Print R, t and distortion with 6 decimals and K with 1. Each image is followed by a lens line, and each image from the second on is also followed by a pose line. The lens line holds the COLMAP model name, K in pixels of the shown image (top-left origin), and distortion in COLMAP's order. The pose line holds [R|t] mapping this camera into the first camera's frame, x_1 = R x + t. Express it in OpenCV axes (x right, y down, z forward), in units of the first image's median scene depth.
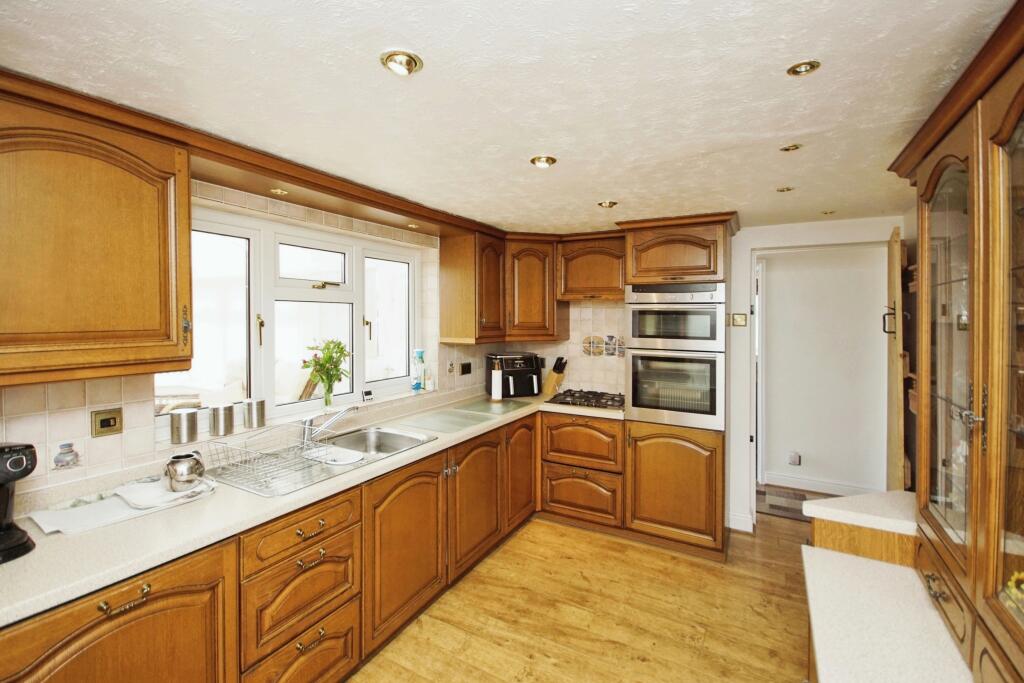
lens RADIAL K [[461.9, 0, 511.5], [0, 461.9, 318.4], [0, 0, 1]] dist [-0.000124, 0.000085]
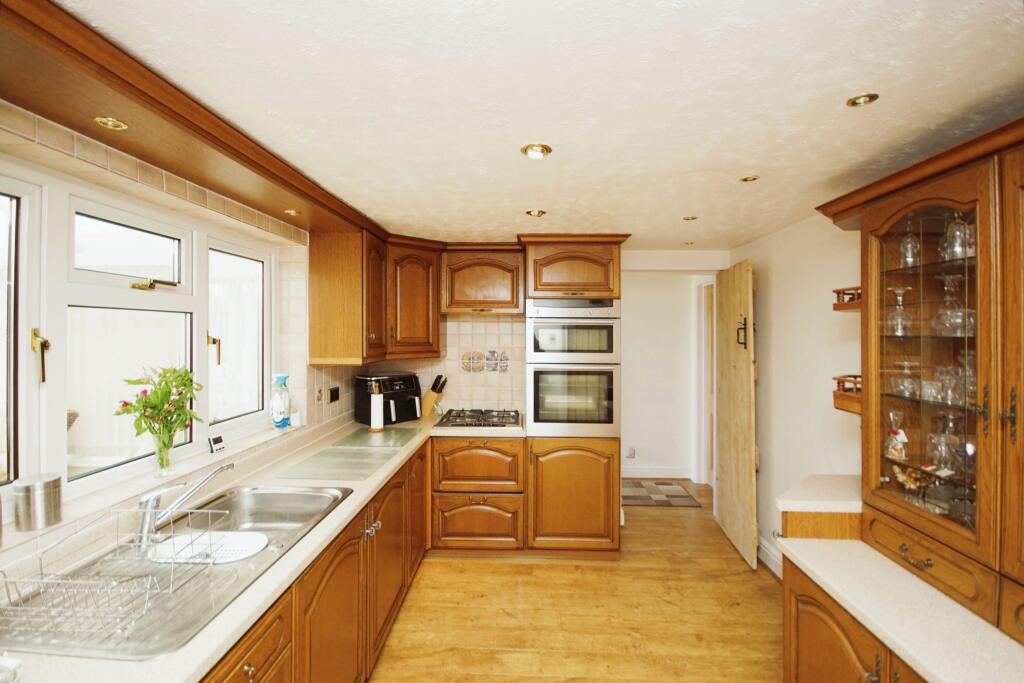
lens RADIAL K [[442.0, 0, 513.1], [0, 442.0, 326.3], [0, 0, 1]] dist [-0.001892, -0.000333]
pose [[0.886145, 0.002454, 0.463402, -0.210703], [0.004133, 0.999904, -0.013198, -0.001837], [-0.463390, 0.013611, 0.886050, 0.178219]]
